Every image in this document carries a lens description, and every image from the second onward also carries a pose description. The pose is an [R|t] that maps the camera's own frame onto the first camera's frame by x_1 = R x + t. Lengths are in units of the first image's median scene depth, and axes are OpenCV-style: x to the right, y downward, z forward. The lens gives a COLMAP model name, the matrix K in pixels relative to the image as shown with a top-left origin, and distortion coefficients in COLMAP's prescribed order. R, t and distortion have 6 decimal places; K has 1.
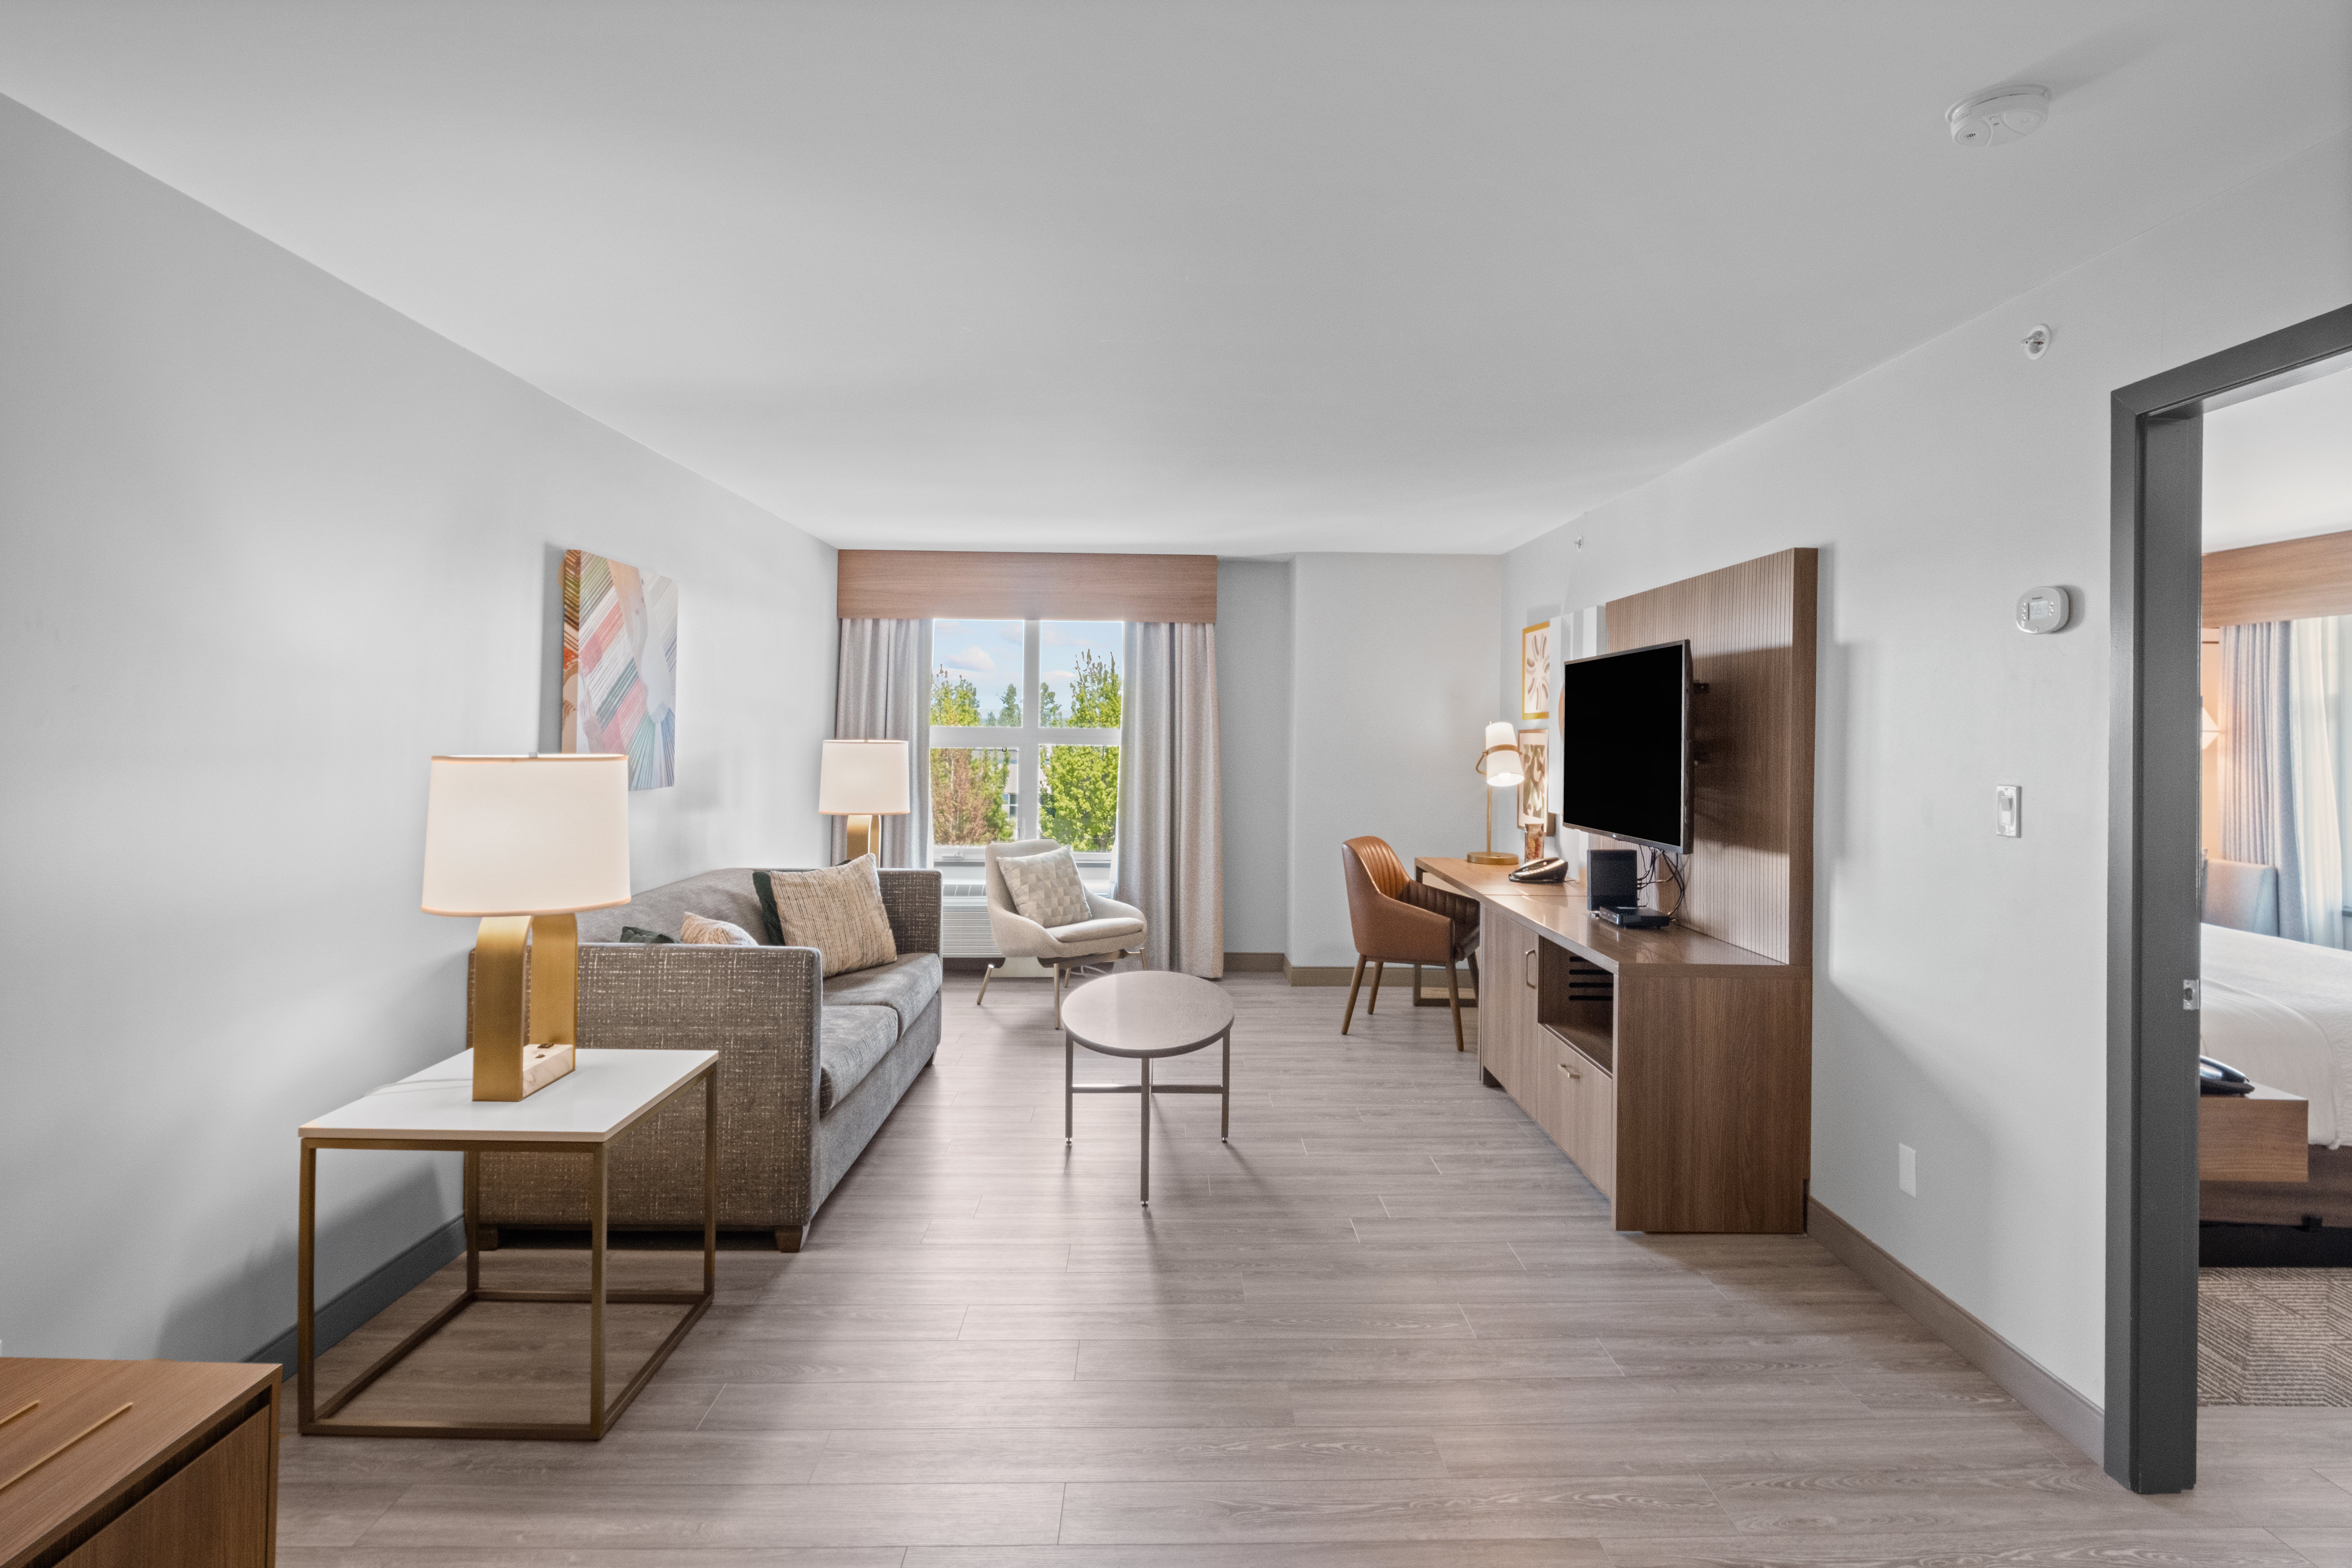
lens RADIAL K [[1193.9, 0, 1179.0], [0, 1193.9, 713.1], [0, 0, 1]] dist [0.000054, -0.003517]
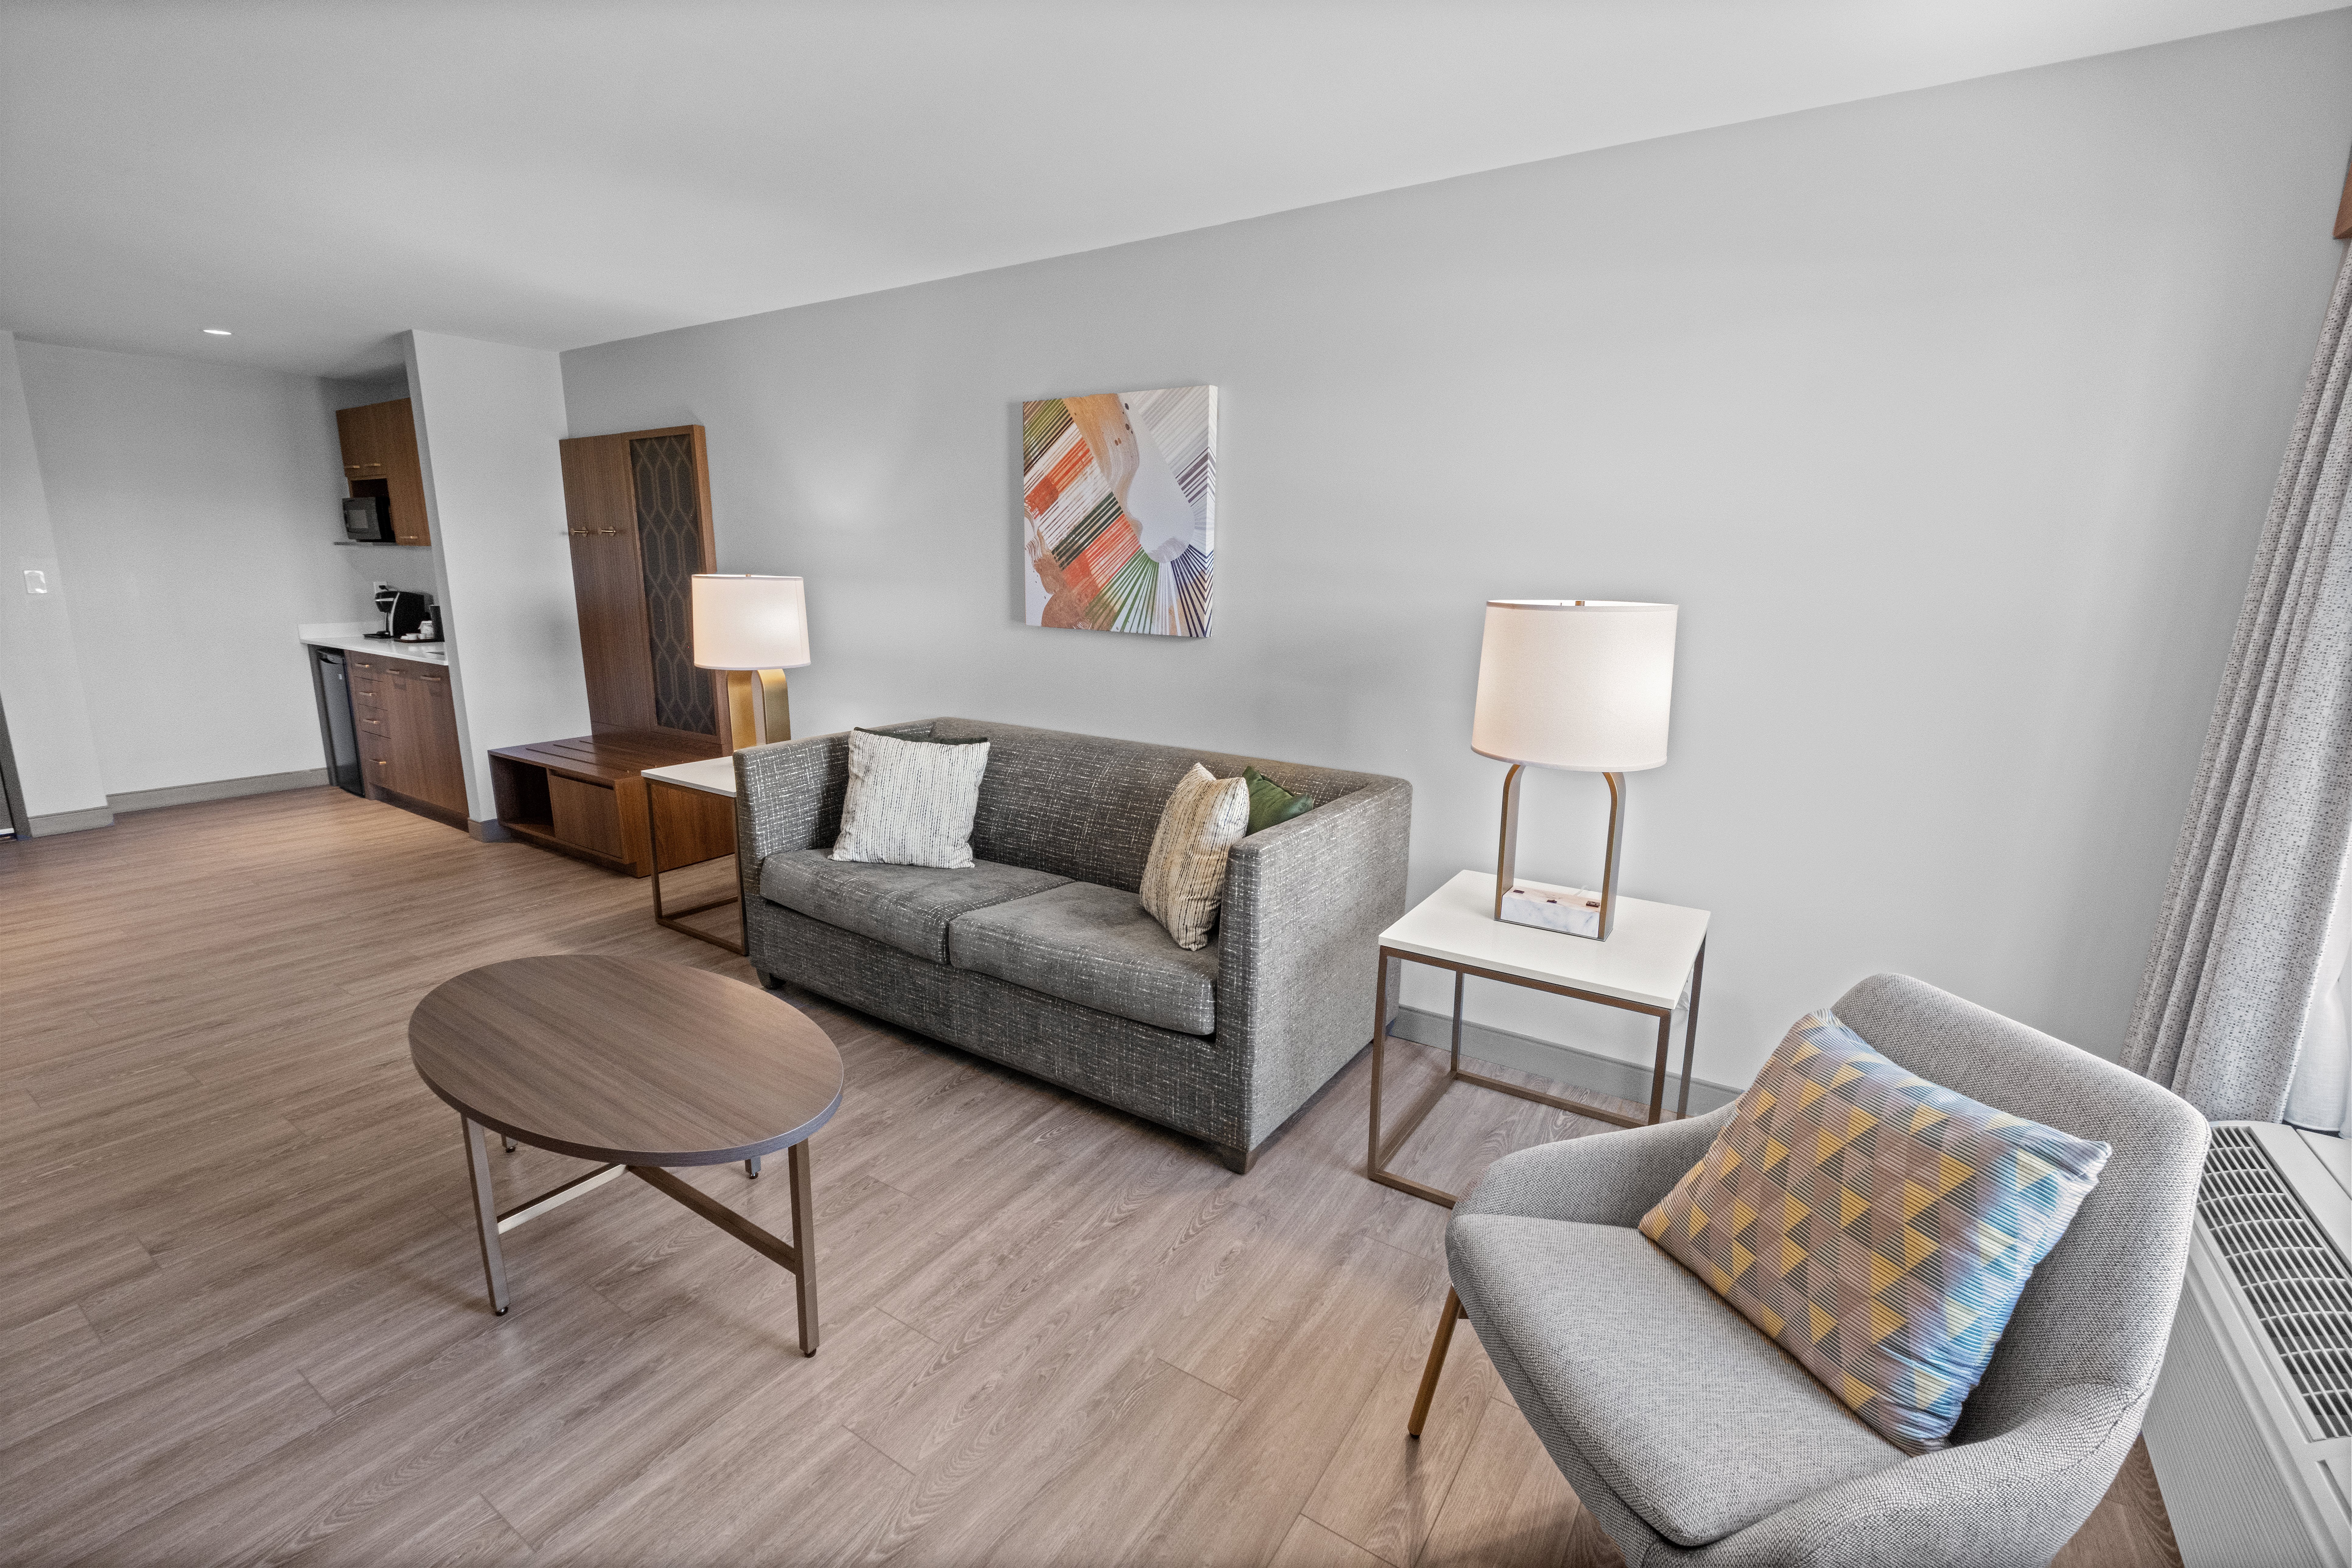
lens RADIAL K [[1018.1, 0, 1191.2], [0, 1018.1, 775.6], [0, 0, 1]] dist [-0.003228, -0.001196]
pose [[-0.554129, 0.145564, -0.819605, 0.171860], [-0.014703, 0.982727, 0.184476, 0.020446], [0.832301, 0.114274, -0.542418, 1.218877]]
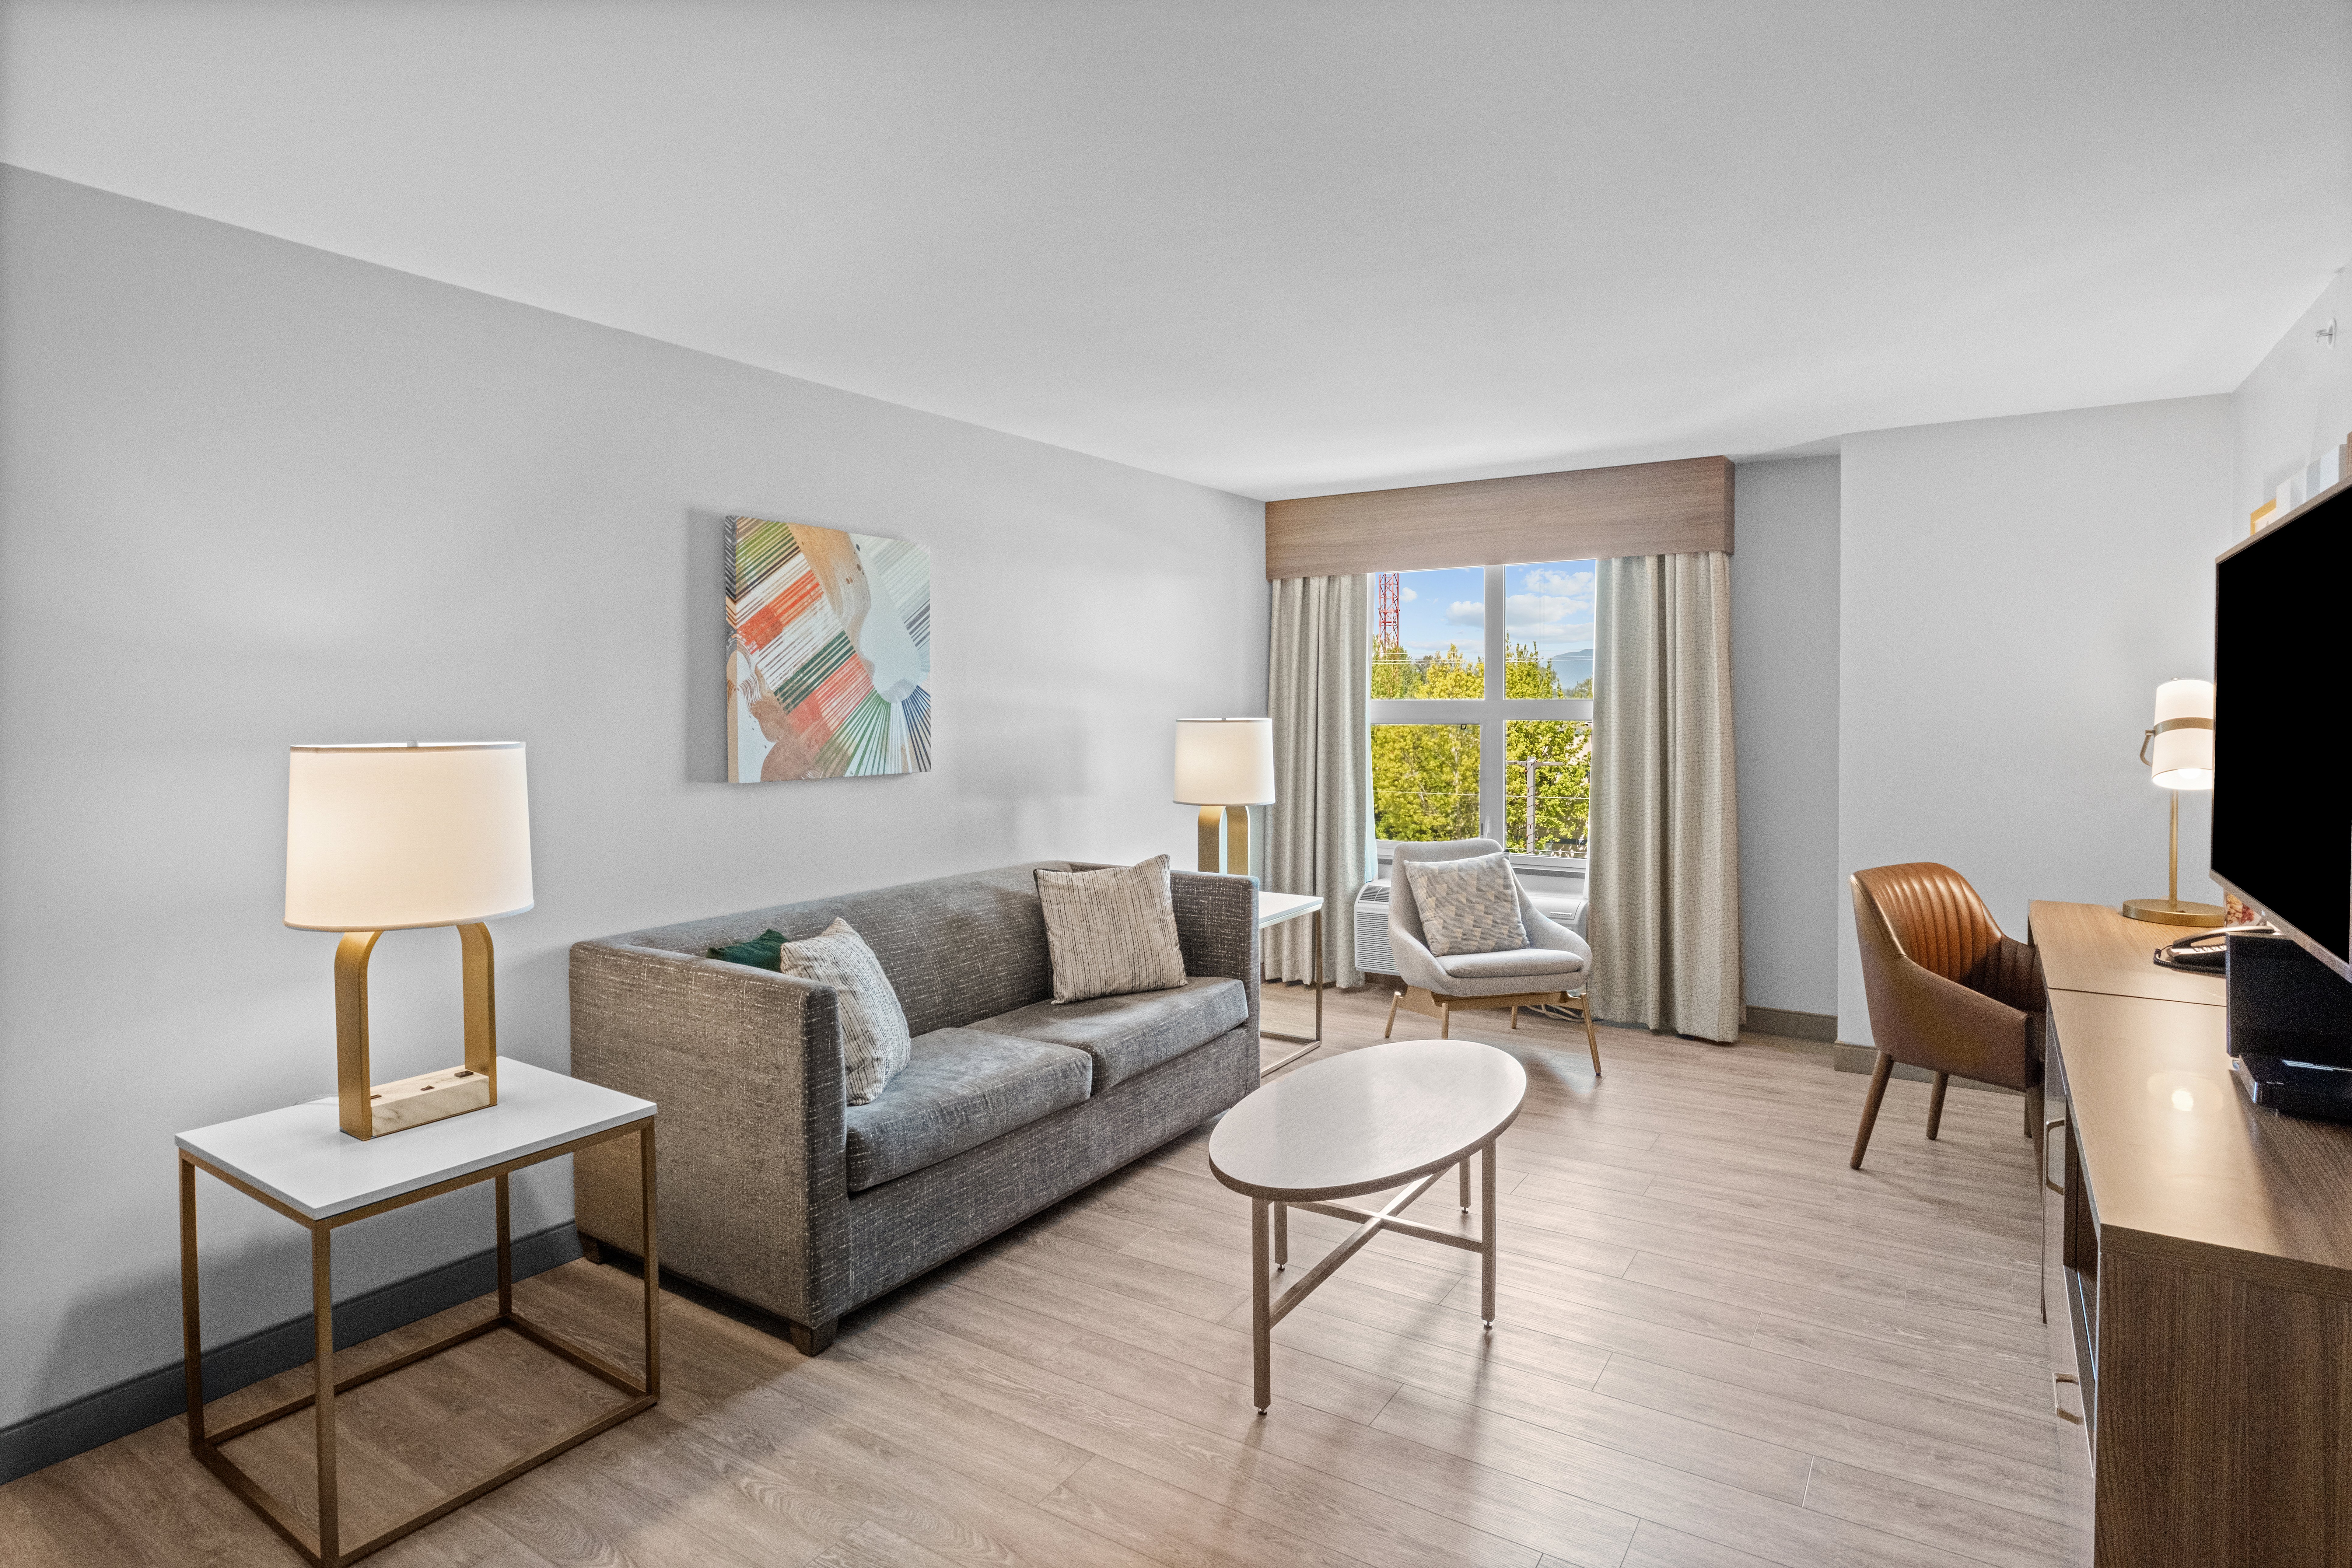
lens RADIAL K [[1193.9, 0, 1218.1], [0, 1193.9, 727.3], [0, 0, 1]] dist [0.000054, -0.003517]
pose [[0.839980, -0.002698, -0.542610, 0.221523], [0.021154, 0.999390, 0.027779, 0.006051], [0.542204, -0.034812, 0.839525, 0.309433]]
